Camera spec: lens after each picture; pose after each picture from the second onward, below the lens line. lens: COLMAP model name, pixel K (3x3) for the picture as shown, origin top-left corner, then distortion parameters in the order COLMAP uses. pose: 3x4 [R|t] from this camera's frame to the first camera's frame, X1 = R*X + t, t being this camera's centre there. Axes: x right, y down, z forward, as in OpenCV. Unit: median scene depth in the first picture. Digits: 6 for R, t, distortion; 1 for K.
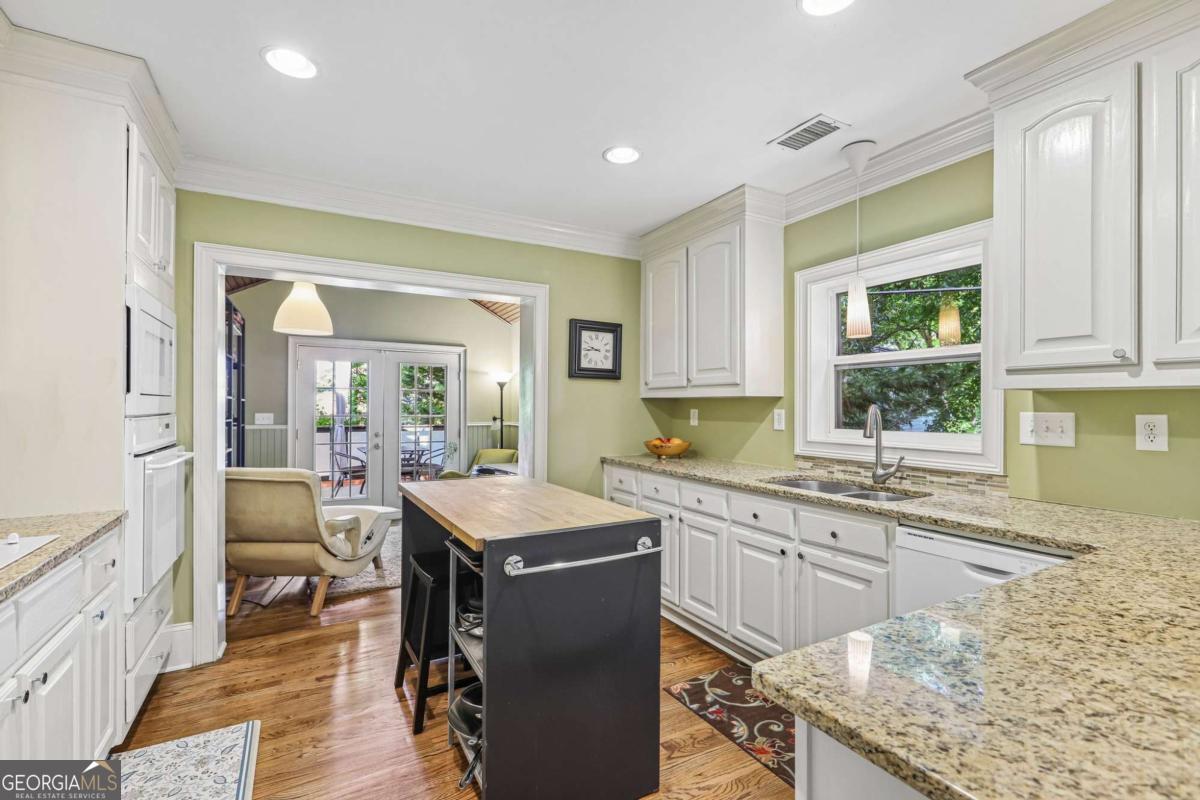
lens RADIAL K [[537.0, 0, 600.0], [0, 537.0, 400.0], [0, 0, 1]] dist [0.002985, 0.000788]
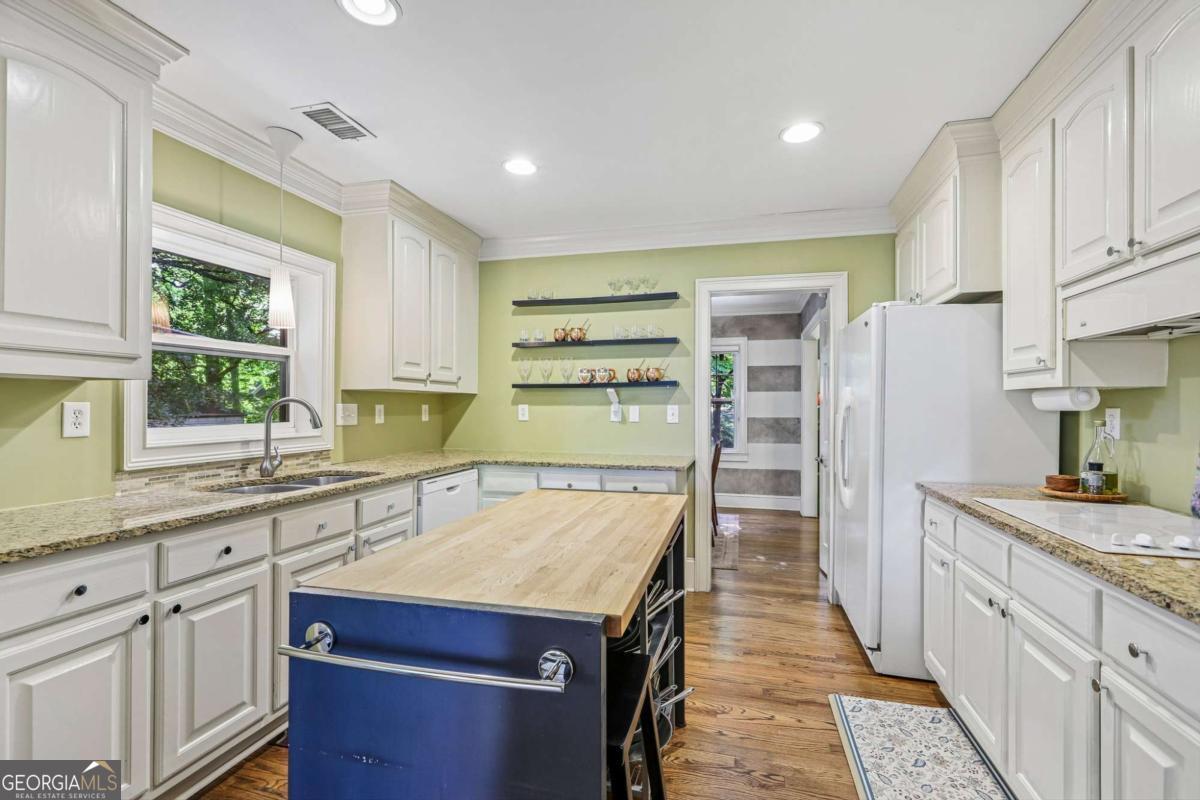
lens RADIAL K [[537.0, 0, 600.0], [0, 537.0, 400.0], [0, 0, 1]] dist [0.002985, 0.000788]
pose [[-0.712722, 0.004189, 0.701434, -0.519265], [-0.010351, 0.999810, -0.016488, 0.020417], [-0.701370, -0.019012, -0.712544, 1.081305]]
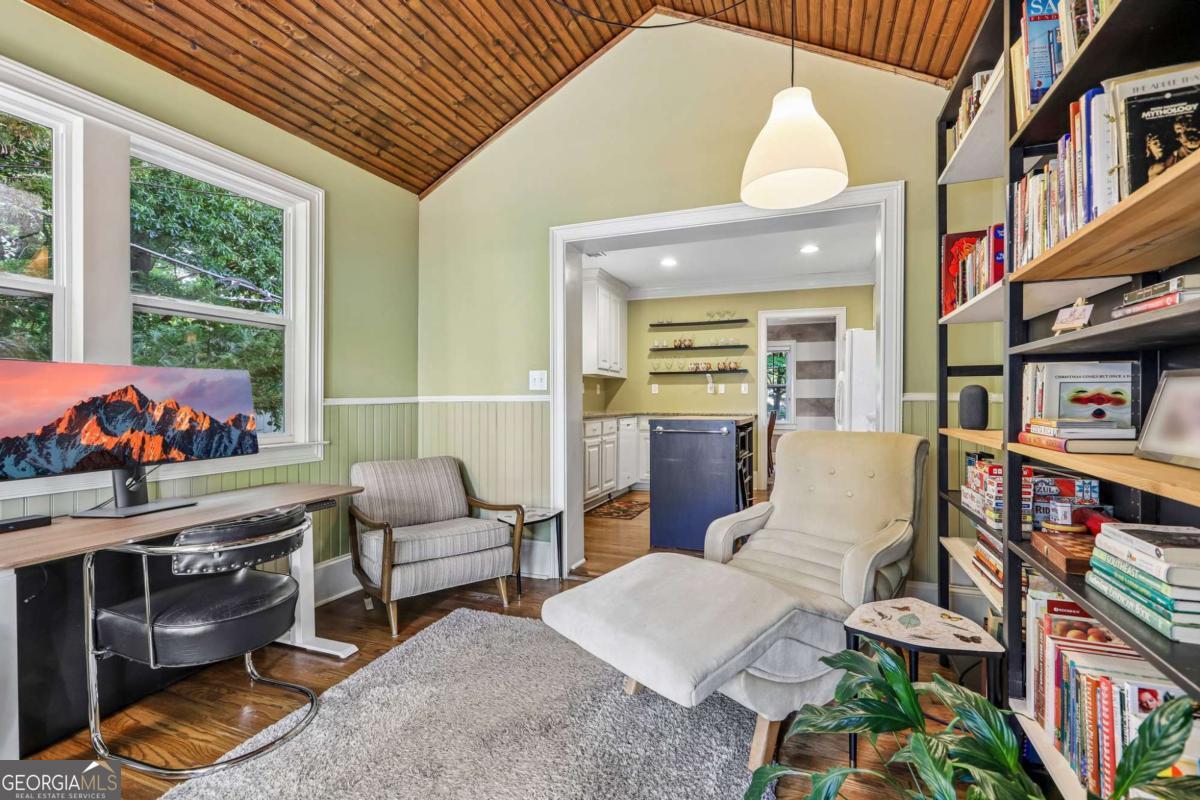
lens RADIAL K [[537.0, 0, 600.0], [0, 537.0, 400.0], [0, 0, 1]] dist [0.002985, 0.000788]
pose [[-0.631351, 0.001026, 0.775496, -1.063432], [-0.011052, 0.999886, -0.010321, 0.103071], [-0.775418, -0.015087, -0.631268, 1.872438]]
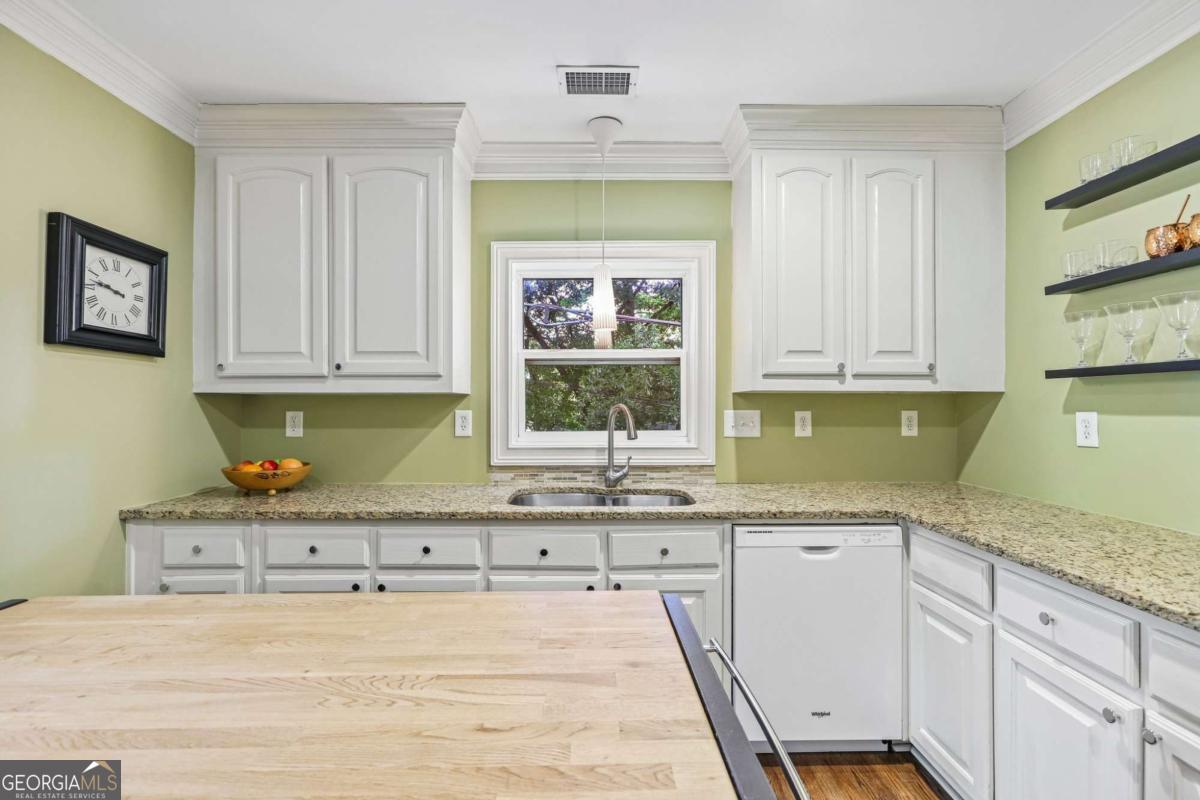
lens RADIAL K [[530.2, 0, 604.1], [0, 530.2, 404.0], [0, 0, 1]] dist [-0.004387, 0.000124]
pose [[0.480760, -0.000465, 0.876852, -0.264998], [-0.006786, 0.999968, 0.004251, 0.003734], [-0.876826, -0.007994, 0.480741, 0.472163]]
